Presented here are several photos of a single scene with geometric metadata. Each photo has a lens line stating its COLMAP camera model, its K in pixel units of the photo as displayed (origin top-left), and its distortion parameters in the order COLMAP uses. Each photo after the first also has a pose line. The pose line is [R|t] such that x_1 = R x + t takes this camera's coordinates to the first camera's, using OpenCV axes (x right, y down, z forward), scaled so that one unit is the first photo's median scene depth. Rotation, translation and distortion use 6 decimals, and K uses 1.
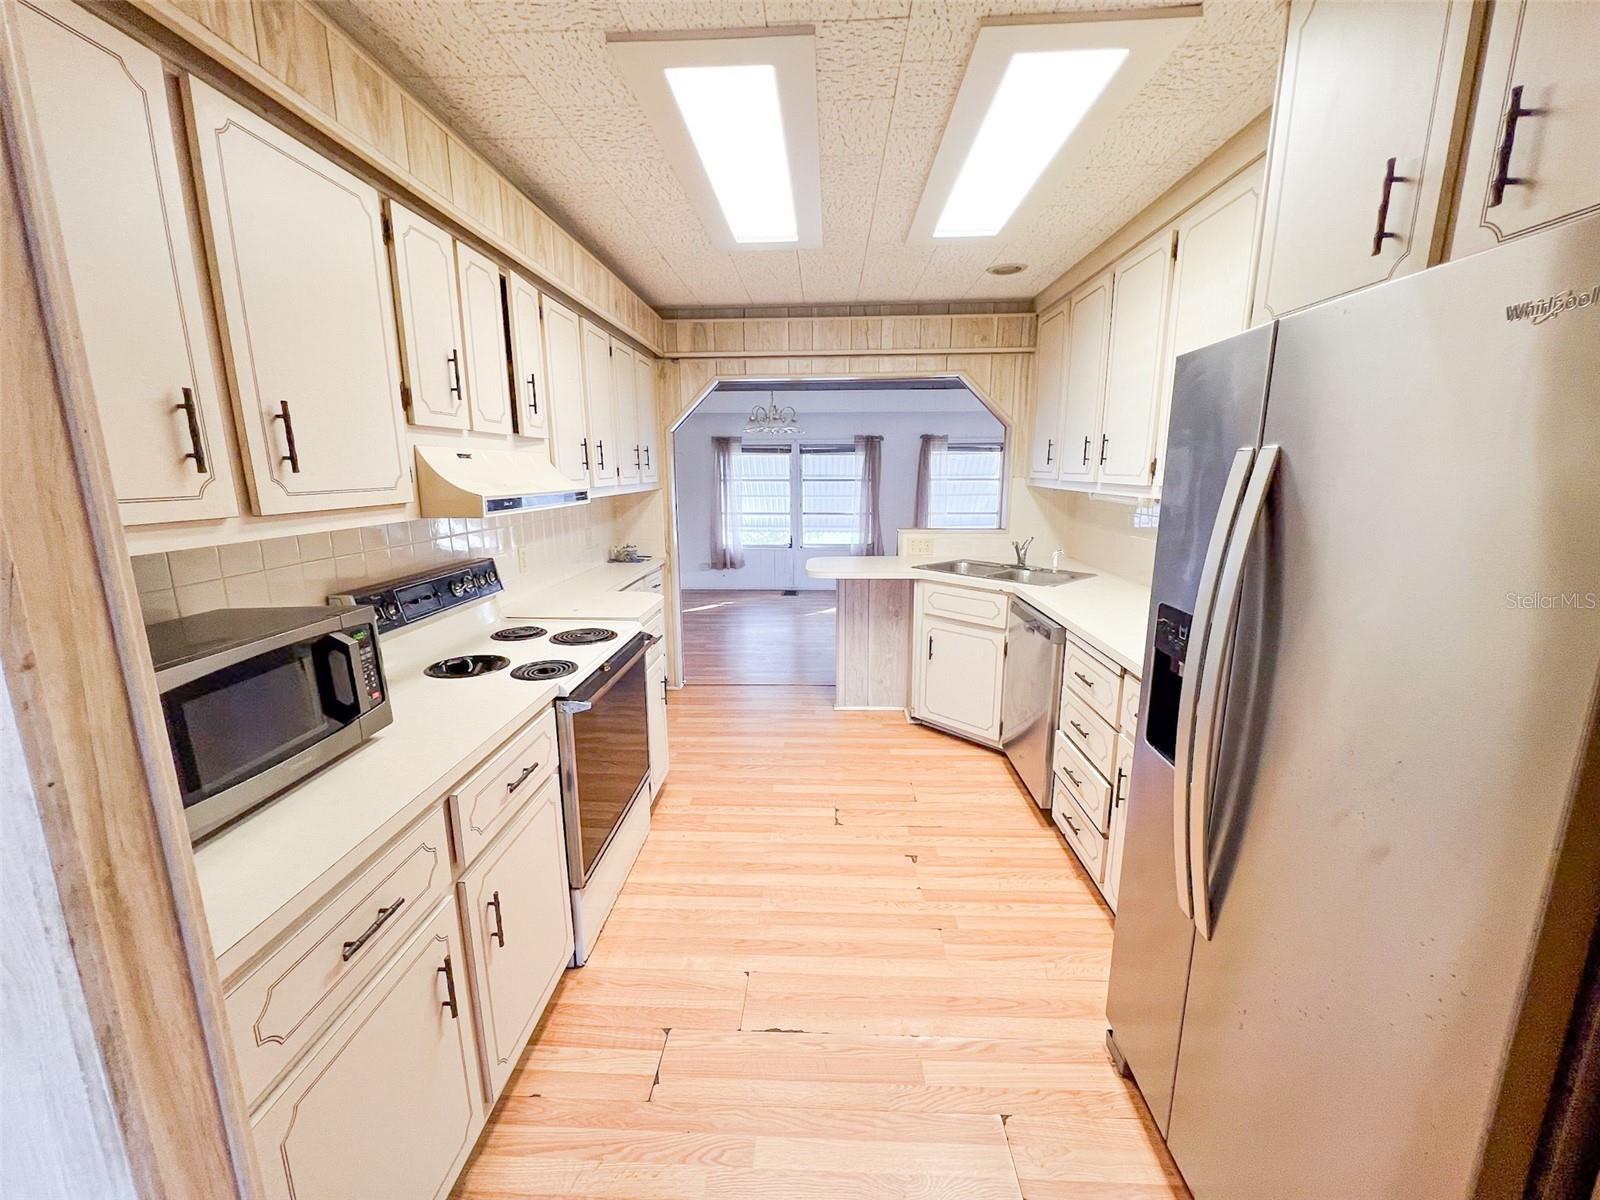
lens RADIAL K [[646.2, 0, 801.8], [0, 646.2, 600.2], [0, 0, 1]] dist [-0.000554, -0.000003]
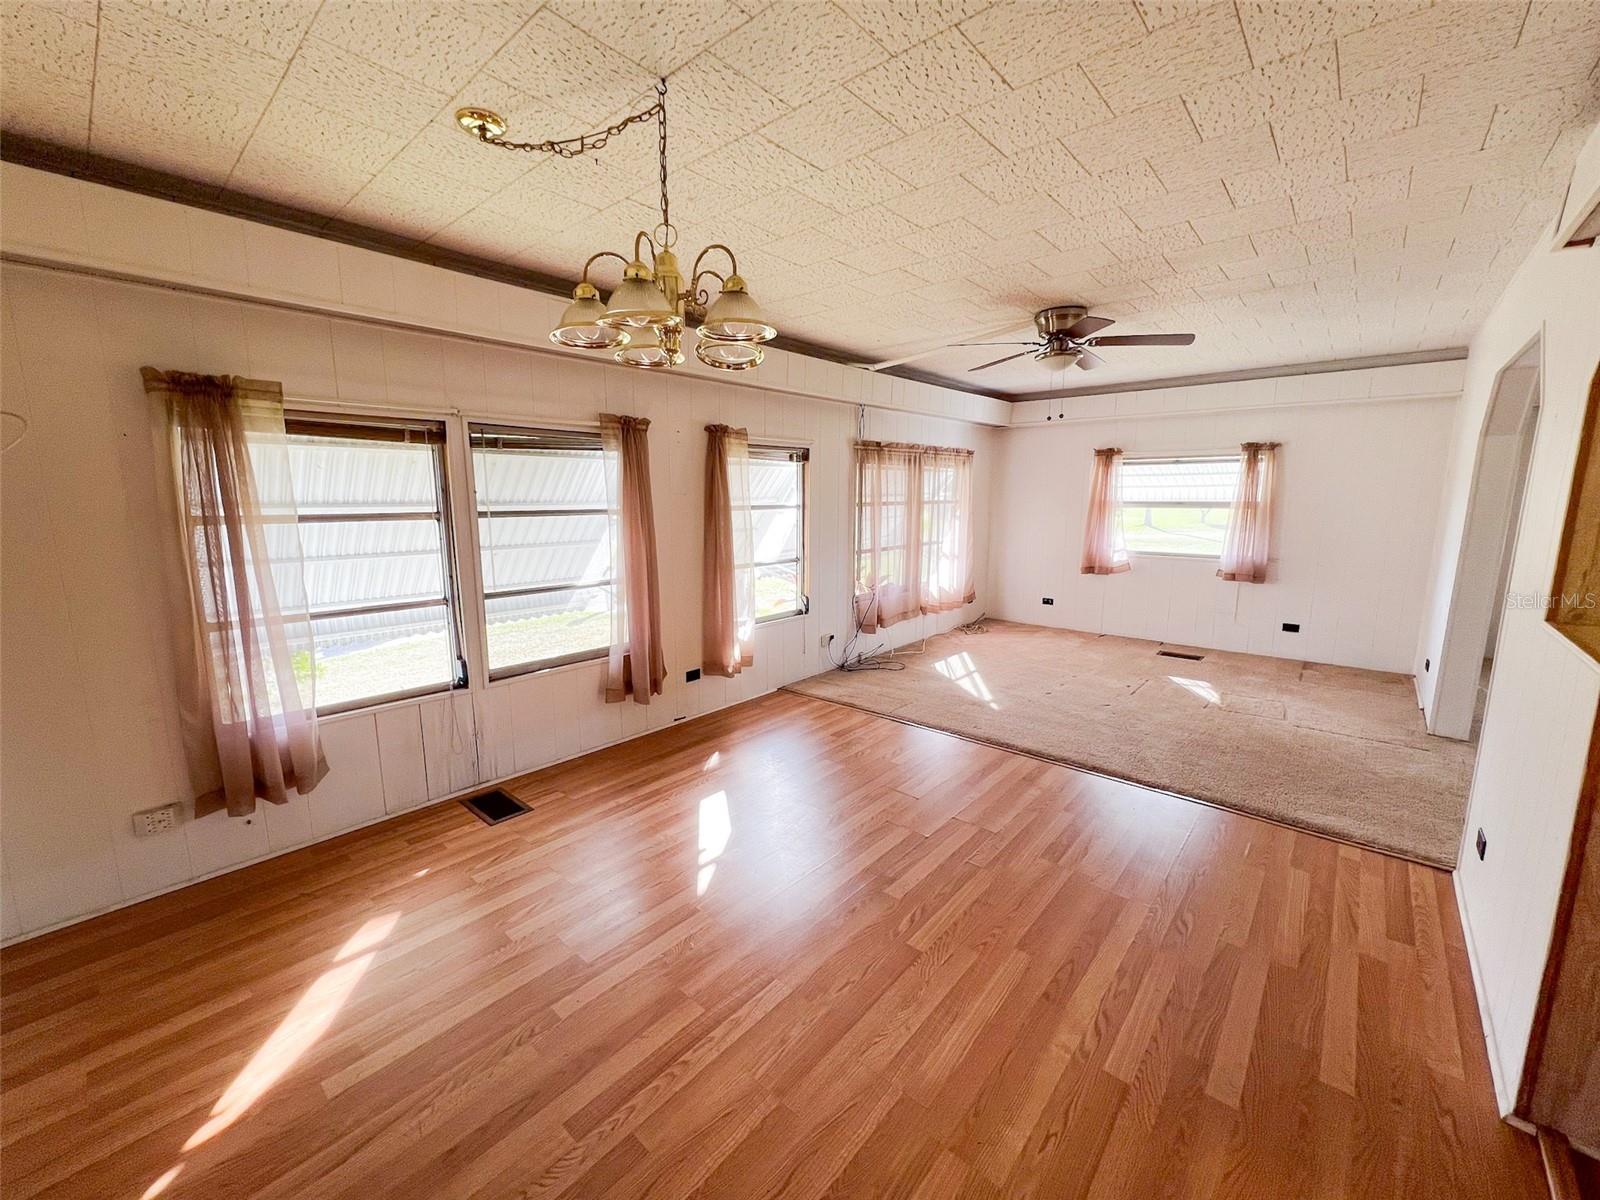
lens RADIAL K [[646.2, 0, 797.0], [0, 646.2, 595.1], [0, 0, 1]] dist [-0.000554, -0.000003]
pose [[0.632719, -0.120486, 0.764951, -0.186971], [0.149649, 0.988225, 0.031873, -0.123307], [-0.759784, 0.094308, 0.643299, 0.616761]]
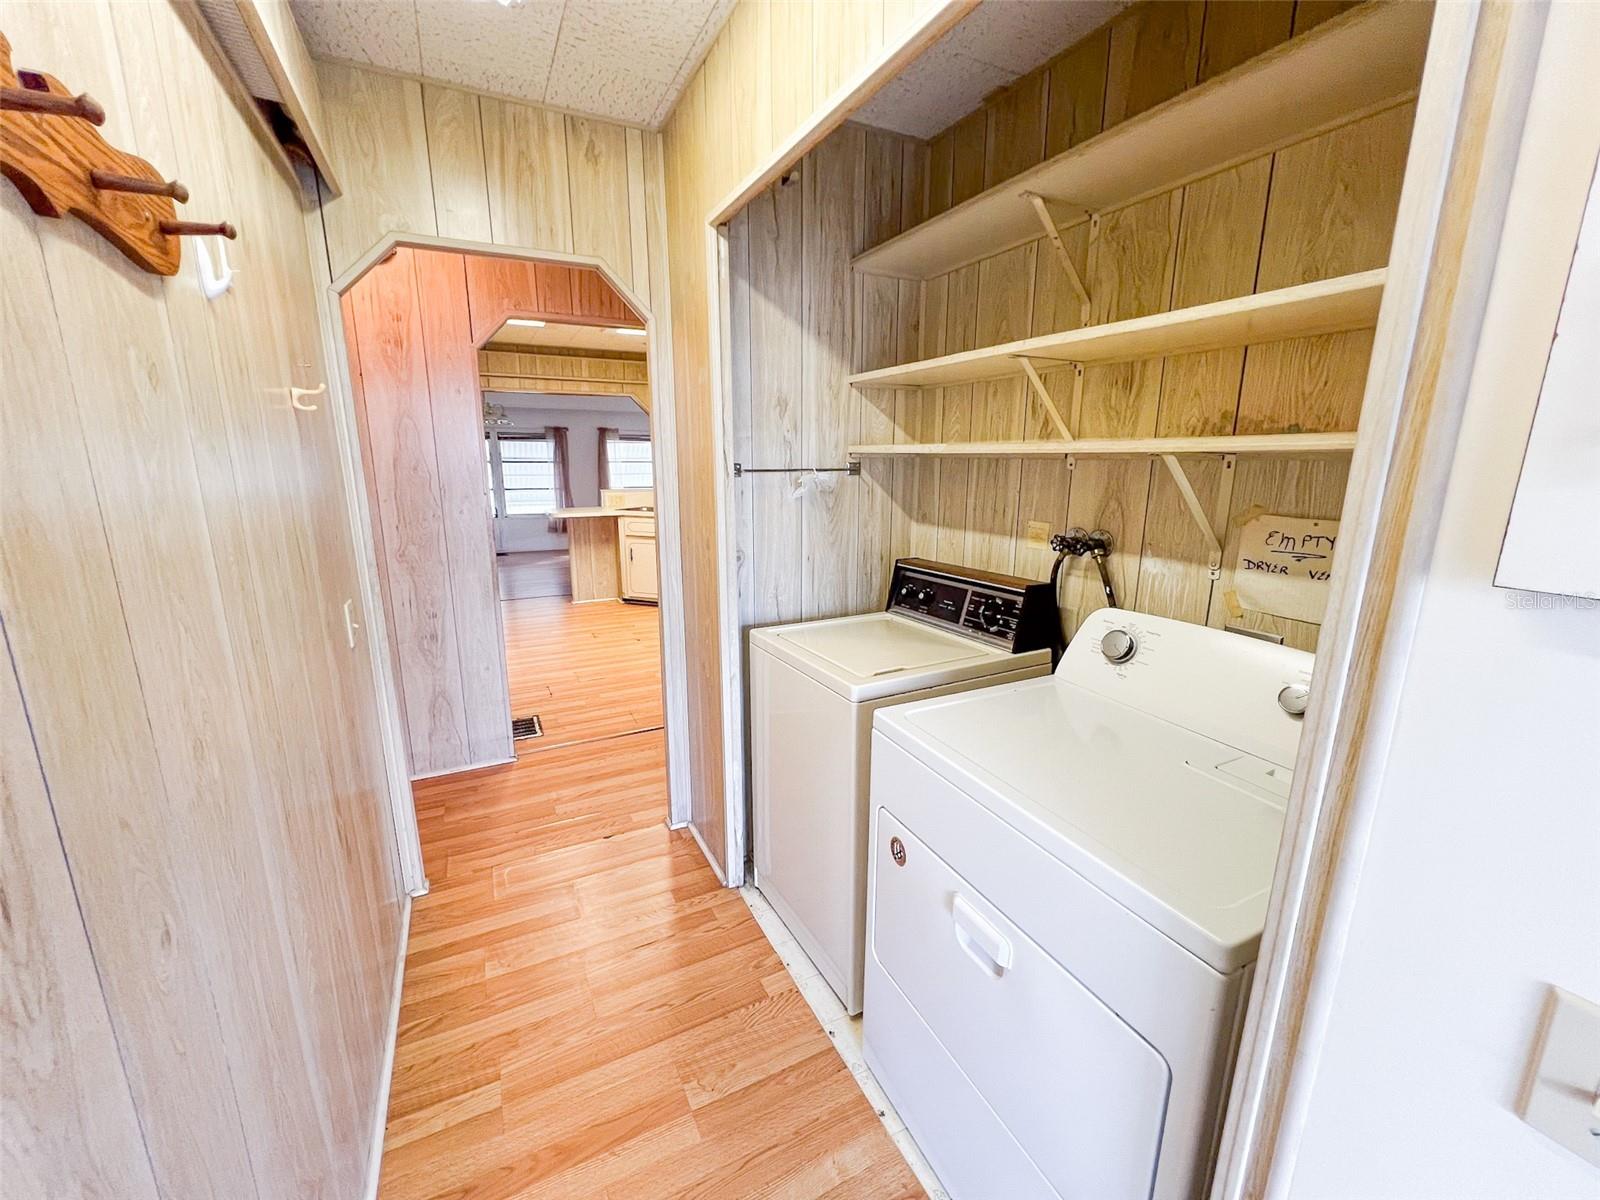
lens RADIAL K [[643.1, 0, 800.8], [0, 643.1, 600.1], [0, 0, 1]] dist [-0.000337, -0.000005]
pose [[0.873667, -0.096730, 0.476811, -0.113180], [0.088170, 0.995288, 0.040358, 0.078782], [-0.478468, 0.006781, 0.878079, -0.349436]]
